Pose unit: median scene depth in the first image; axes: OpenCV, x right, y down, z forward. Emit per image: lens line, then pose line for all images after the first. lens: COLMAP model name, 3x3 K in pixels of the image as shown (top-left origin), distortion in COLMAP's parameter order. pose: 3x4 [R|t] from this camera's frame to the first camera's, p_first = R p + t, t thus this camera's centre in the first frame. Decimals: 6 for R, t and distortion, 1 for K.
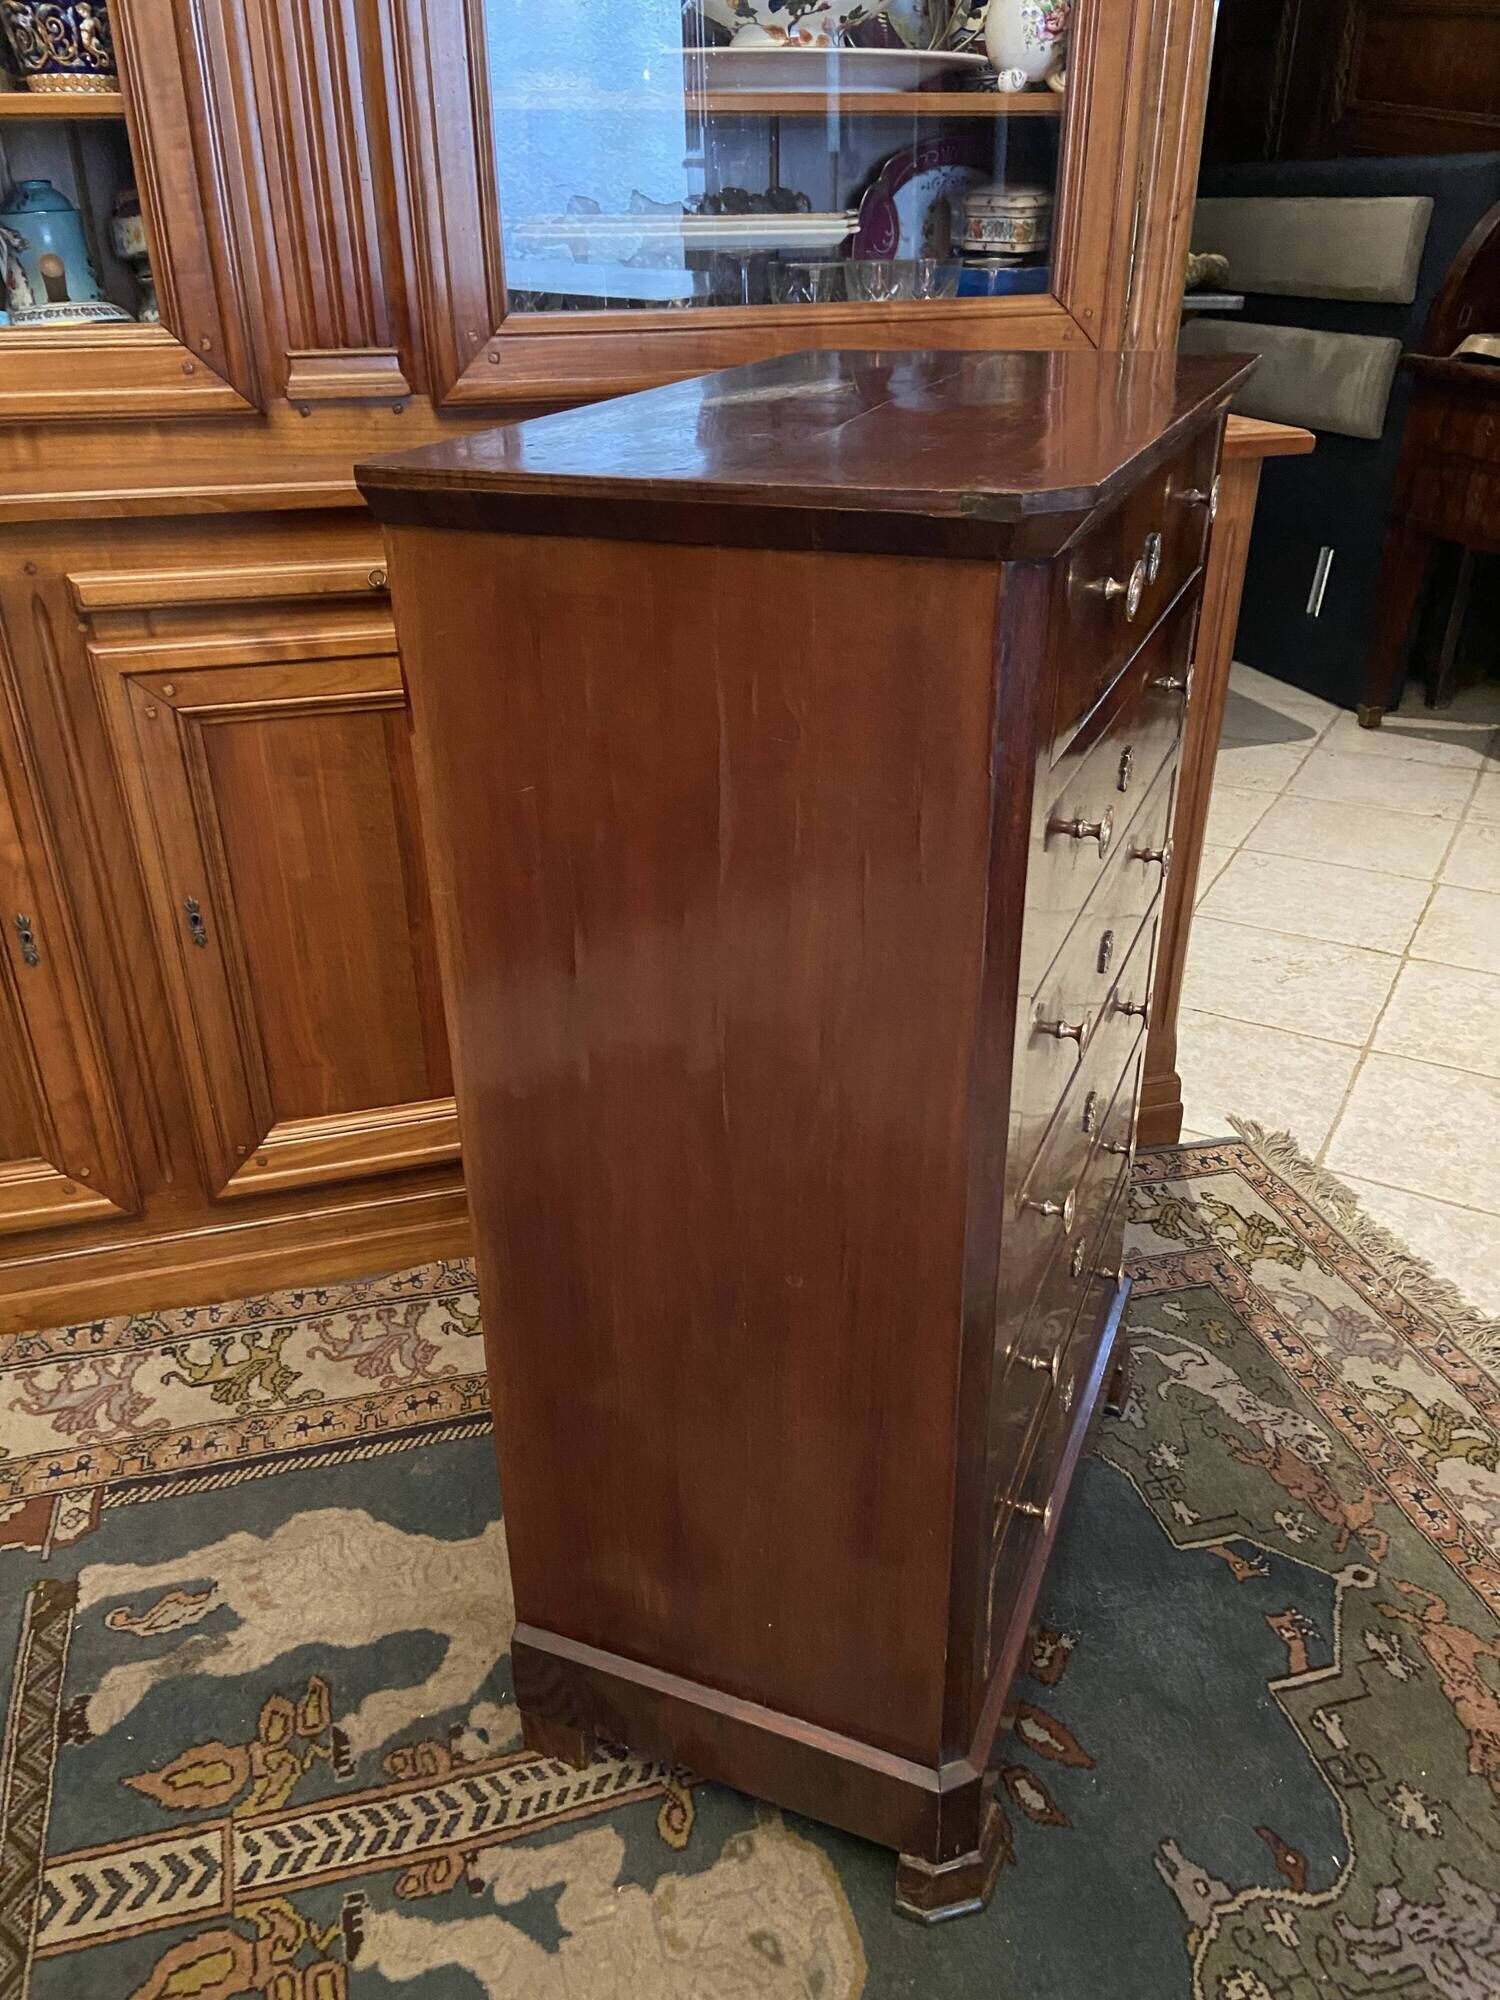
lens RADIAL K [[1526.9, 0, 749.1], [0, 1526.9, 994.0], [0, 0, 1]] dist [0.093925, -0.124426]
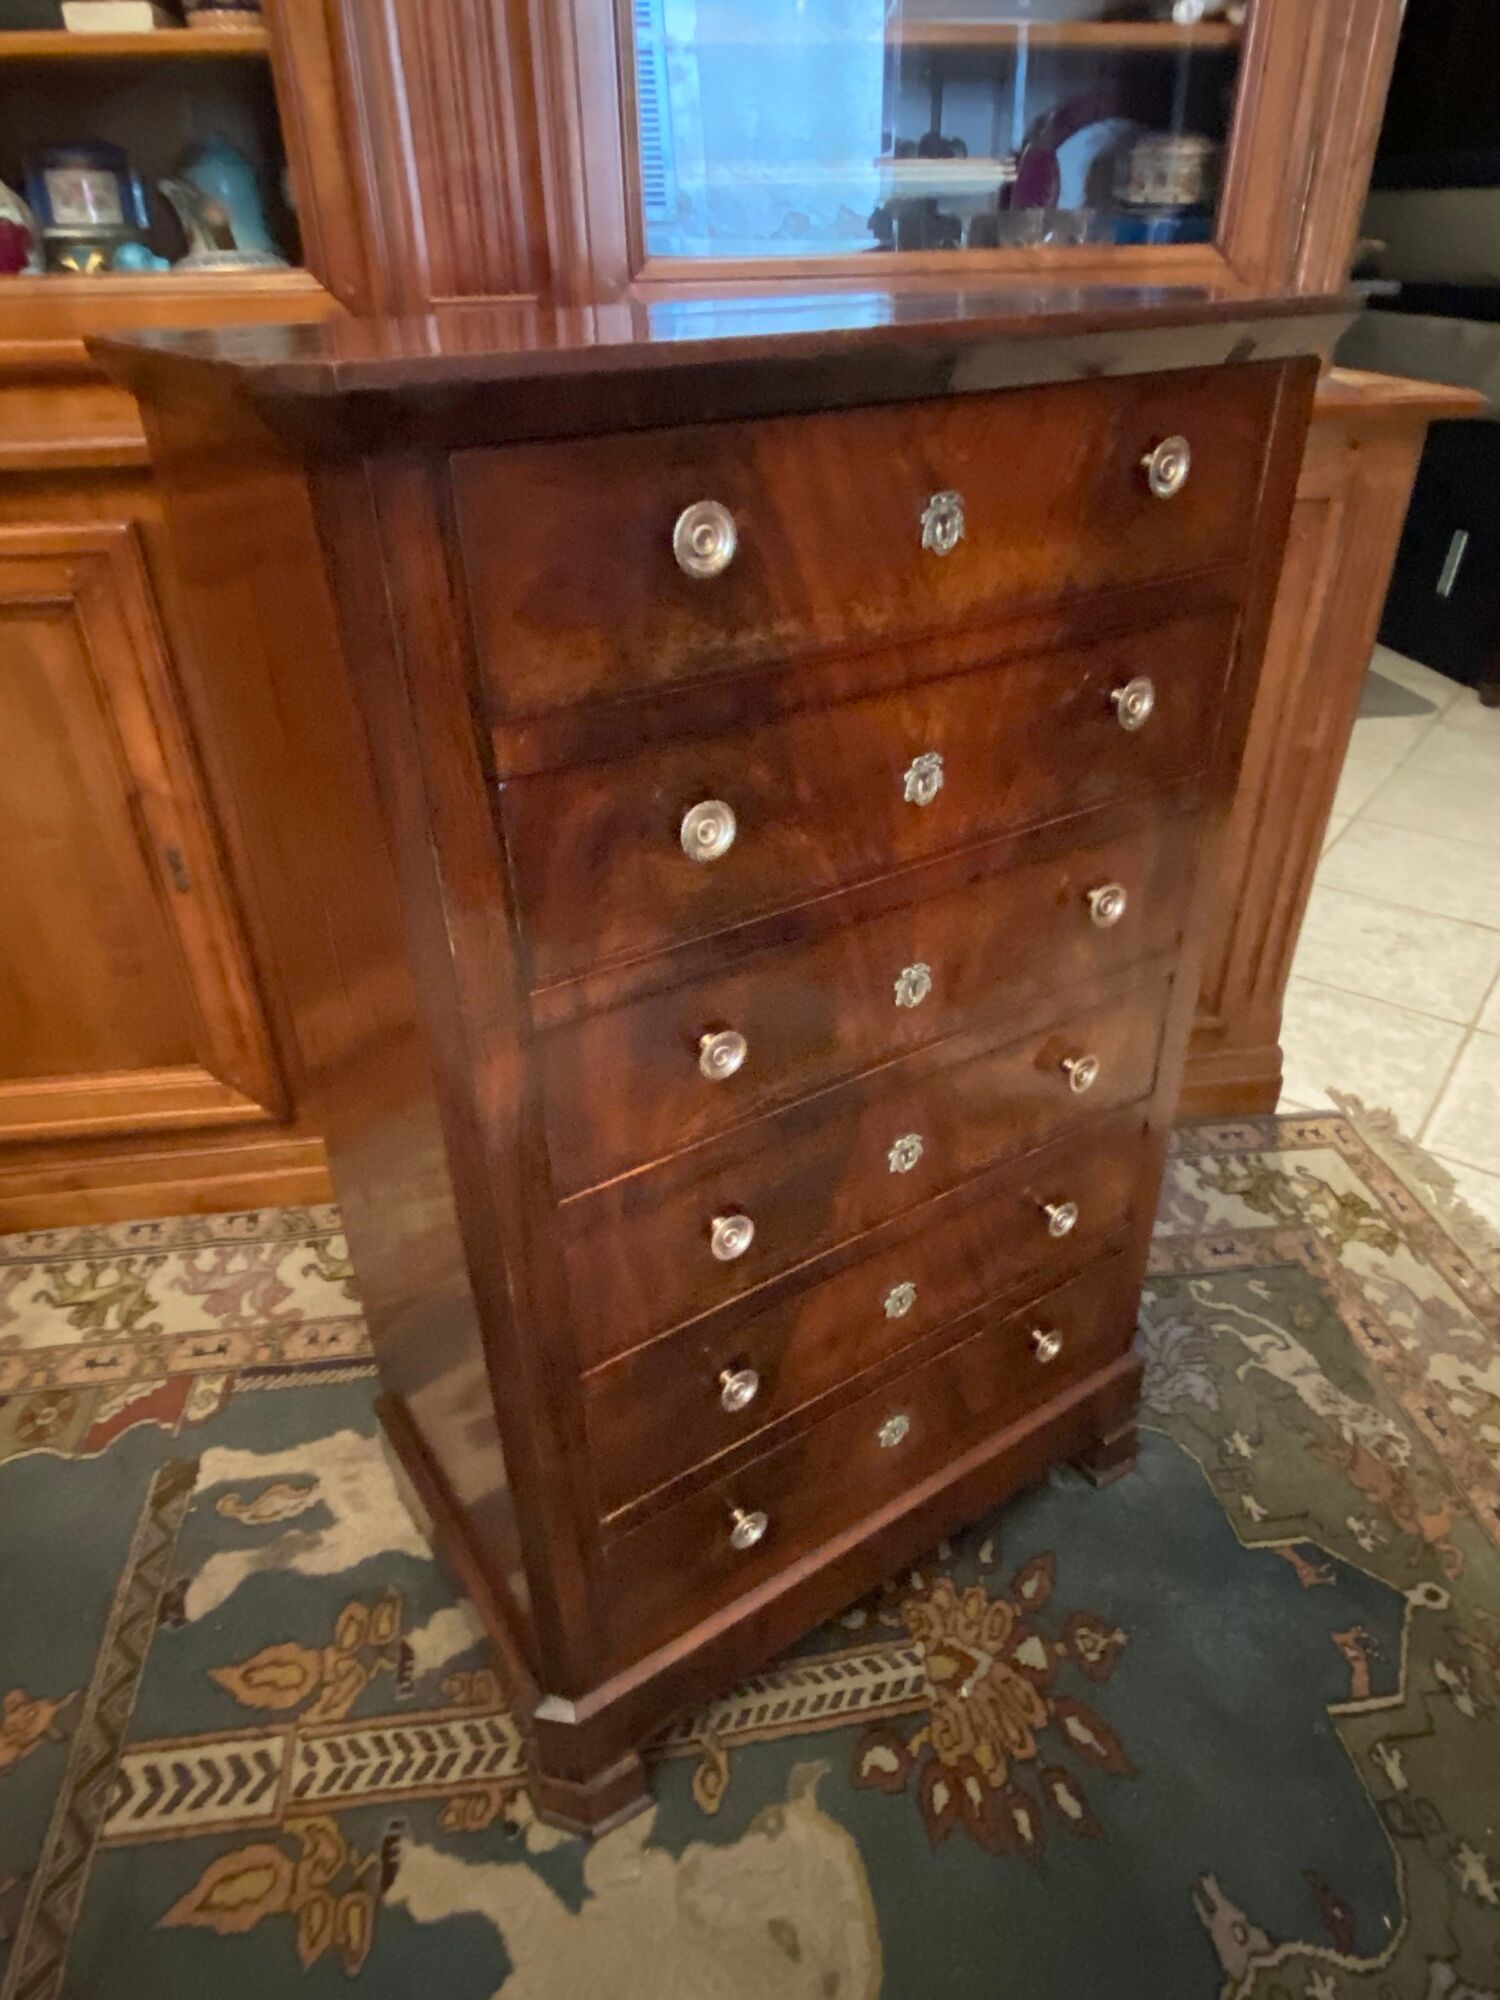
lens RADIAL K [[1257.5, 0, 756.7], [0, 1257.5, 989.4], [0, 0, 1]] dist [0.016668, -0.022642]
pose [[0.991420, 0.062891, -0.114589, 0.042043], [-0.054407, 0.995643, 0.075728, -0.046939], [0.118852, -0.068843, 0.990522, 0.208579]]
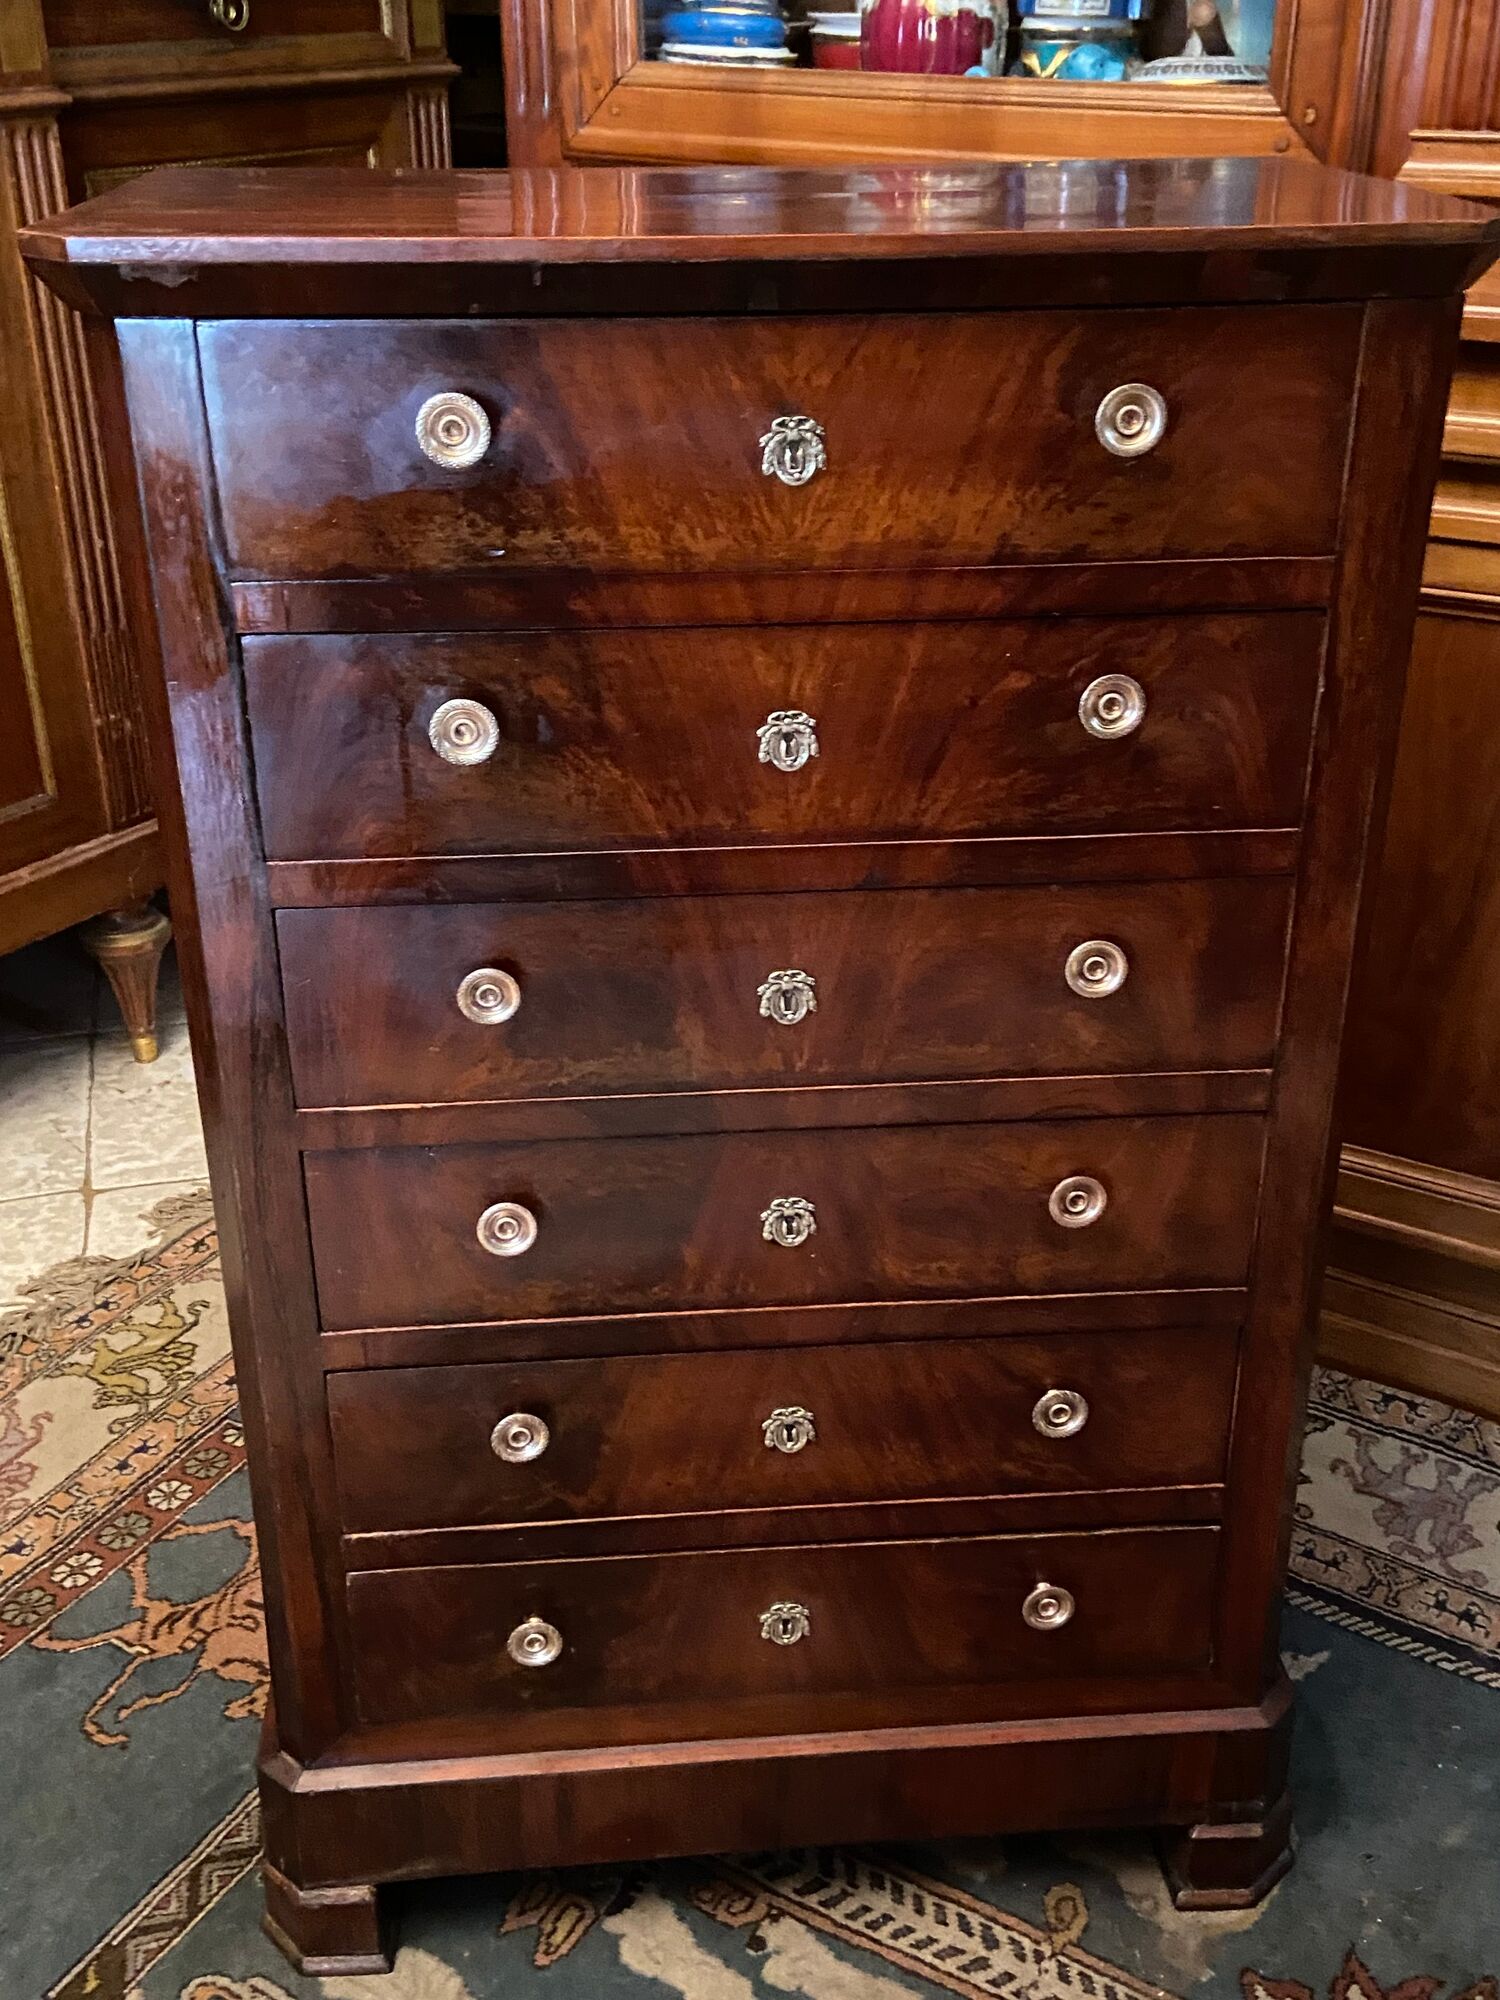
lens RADIAL K [[2109.0, 0, 752.4], [0, 2109.0, 1007.8], [0, 0, 1]] dist [0.056712, 0.000000]
pose [[0.685784, 0.334085, -0.646597, 0.358929], [-0.340722, 0.932423, 0.120396, -0.029475], [0.643125, 0.137744, 0.753271, 0.059069]]
